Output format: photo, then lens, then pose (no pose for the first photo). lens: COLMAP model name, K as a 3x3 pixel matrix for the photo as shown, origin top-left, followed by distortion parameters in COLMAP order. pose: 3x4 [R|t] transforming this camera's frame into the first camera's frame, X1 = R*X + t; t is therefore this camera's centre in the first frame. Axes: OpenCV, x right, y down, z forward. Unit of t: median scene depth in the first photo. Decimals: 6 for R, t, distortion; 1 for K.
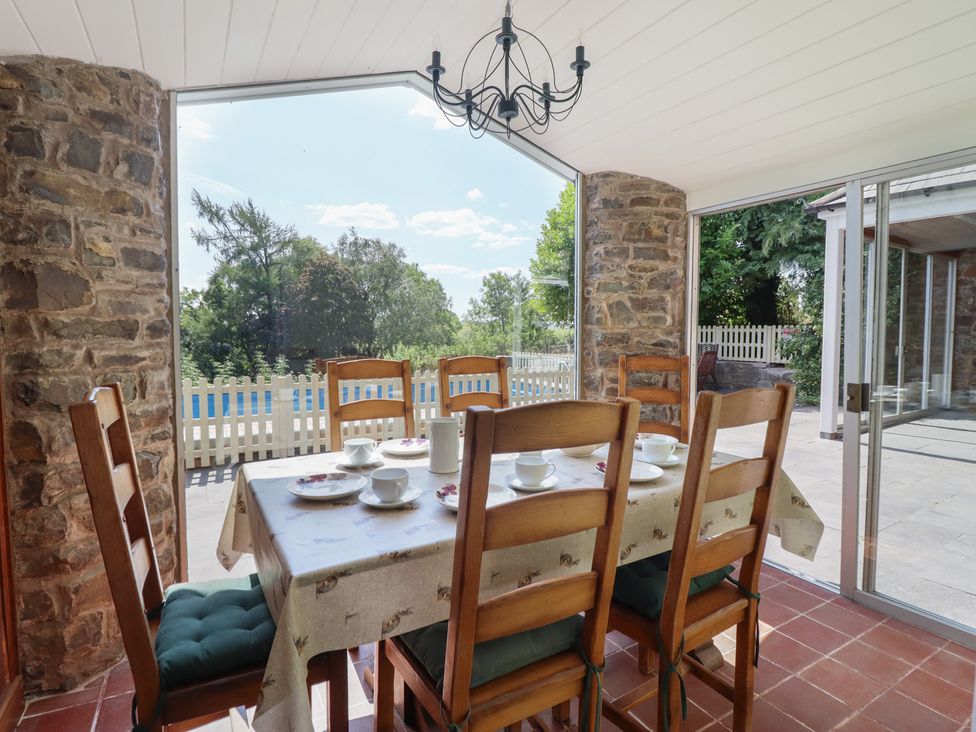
lens RADIAL K [[503.5, 0, 489.0], [0, 503.5, 355.2], [0, 0, 1]] dist [0.002894, -0.014808]
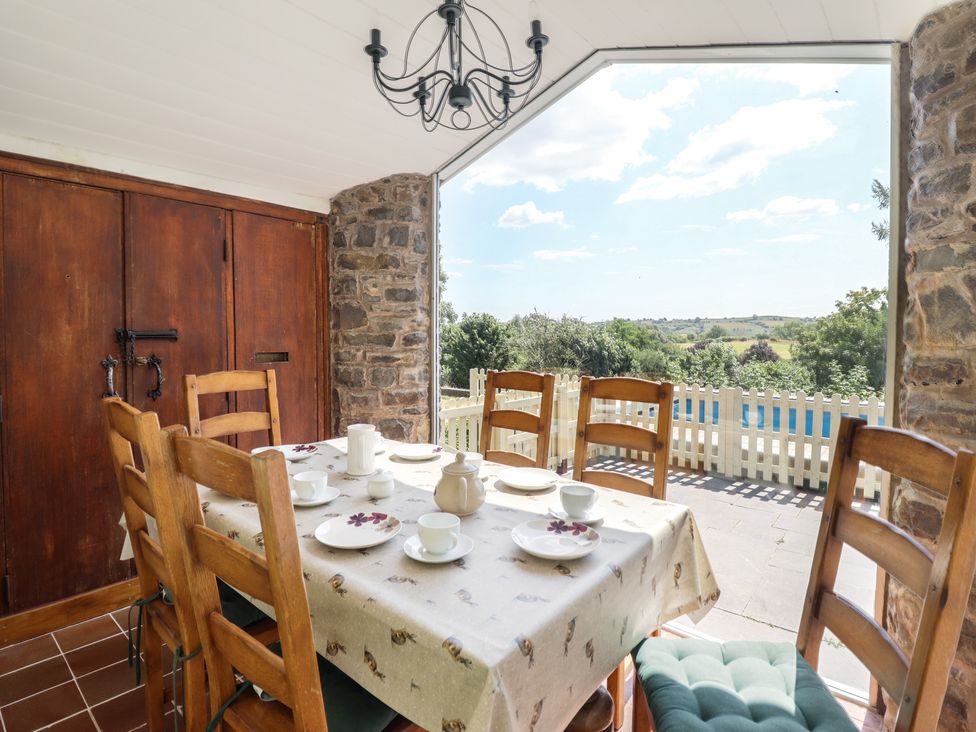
lens RADIAL K [[503.5, 0, 489.0], [0, 503.5, 355.2], [0, 0, 1]] dist [0.002894, -0.014808]
pose [[0.340317, 0.044162, -0.939273, 0.893359], [-0.048432, 0.998394, 0.029394, -0.065973], [0.939063, 0.035488, 0.341909, 0.756261]]
